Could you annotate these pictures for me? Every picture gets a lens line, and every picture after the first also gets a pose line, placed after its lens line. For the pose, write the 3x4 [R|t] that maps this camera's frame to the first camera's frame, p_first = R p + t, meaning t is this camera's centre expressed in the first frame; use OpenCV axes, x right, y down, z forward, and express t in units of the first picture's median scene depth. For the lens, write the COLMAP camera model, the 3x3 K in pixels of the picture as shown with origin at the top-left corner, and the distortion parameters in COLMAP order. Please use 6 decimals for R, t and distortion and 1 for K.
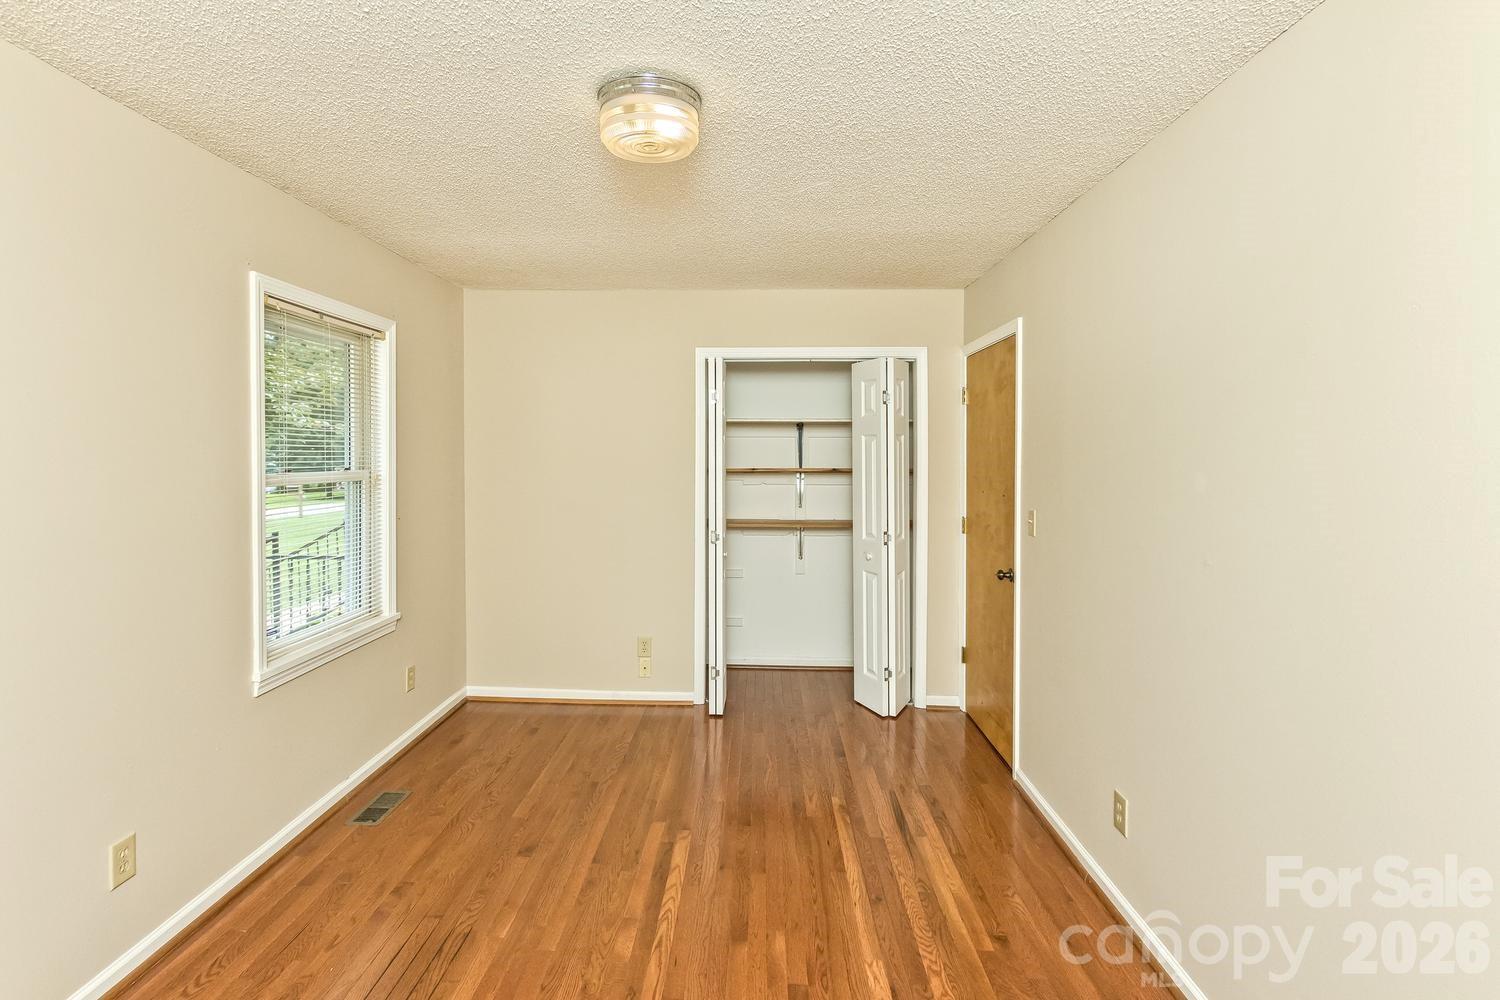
lens RADIAL K [[709.3, 0, 726.3], [0, 709.3, 471.5], [0, 0, 1]] dist [-0.000727, -0.000808]
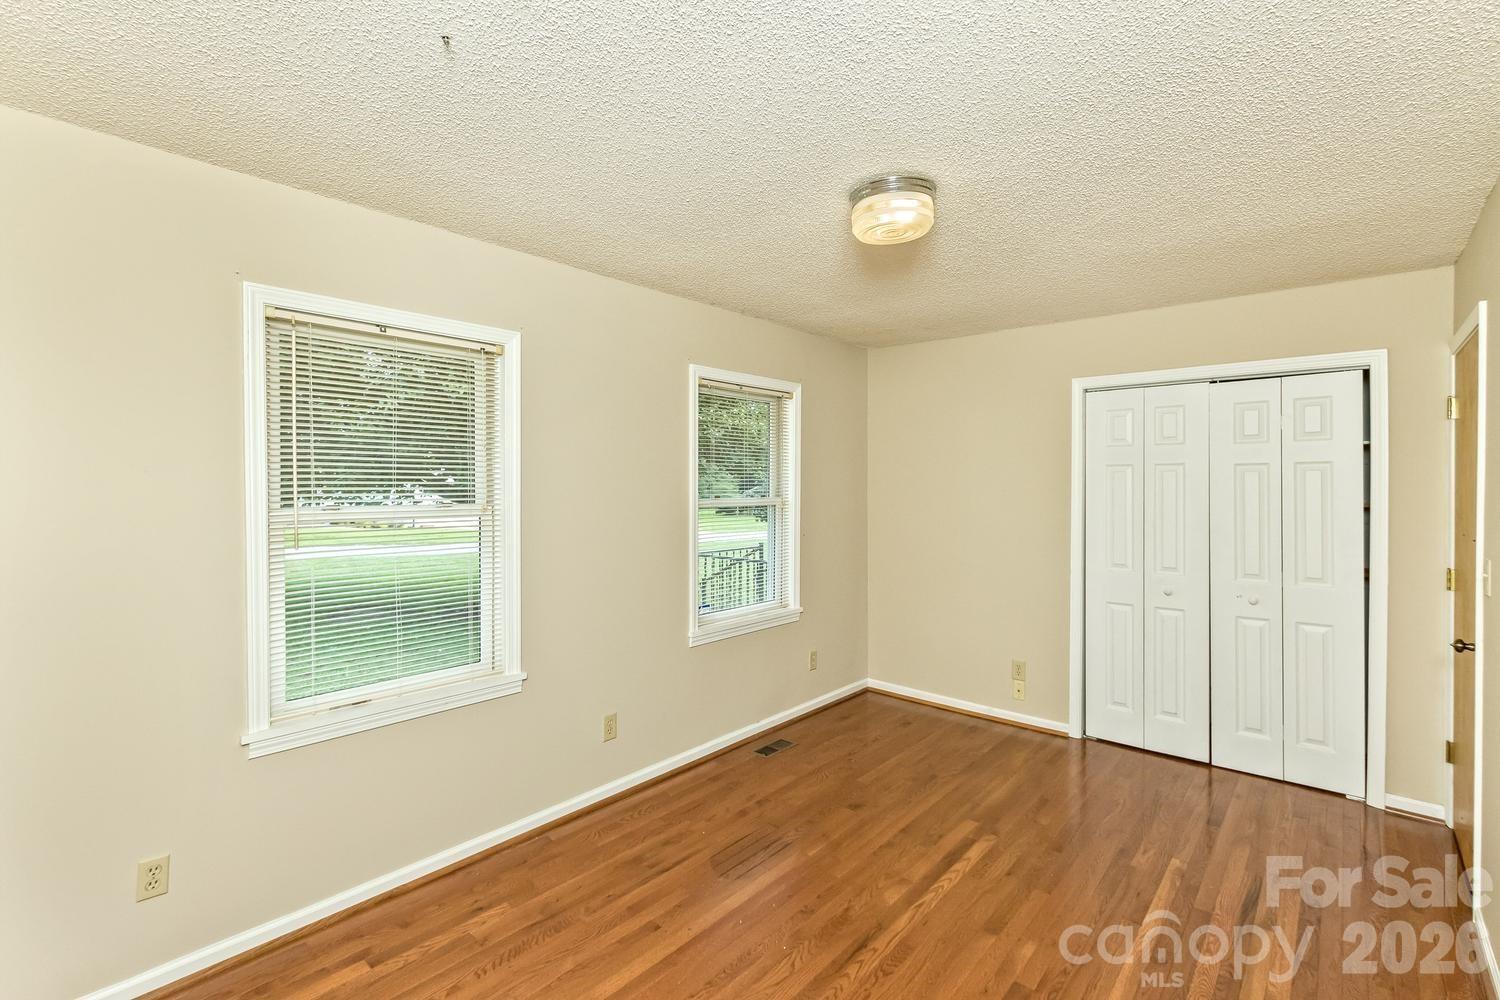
lens RADIAL K [[679.2, 0, 750.0], [0, 679.2, 500.0], [0, 0, 1]] dist [-0.001148, -0.000699]
pose [[0.779020, 0.013480, -0.626854, 0.266300], [-0.015005, 0.999883, 0.002855, 0.000044], [0.626820, 0.007182, 0.779131, -0.034916]]
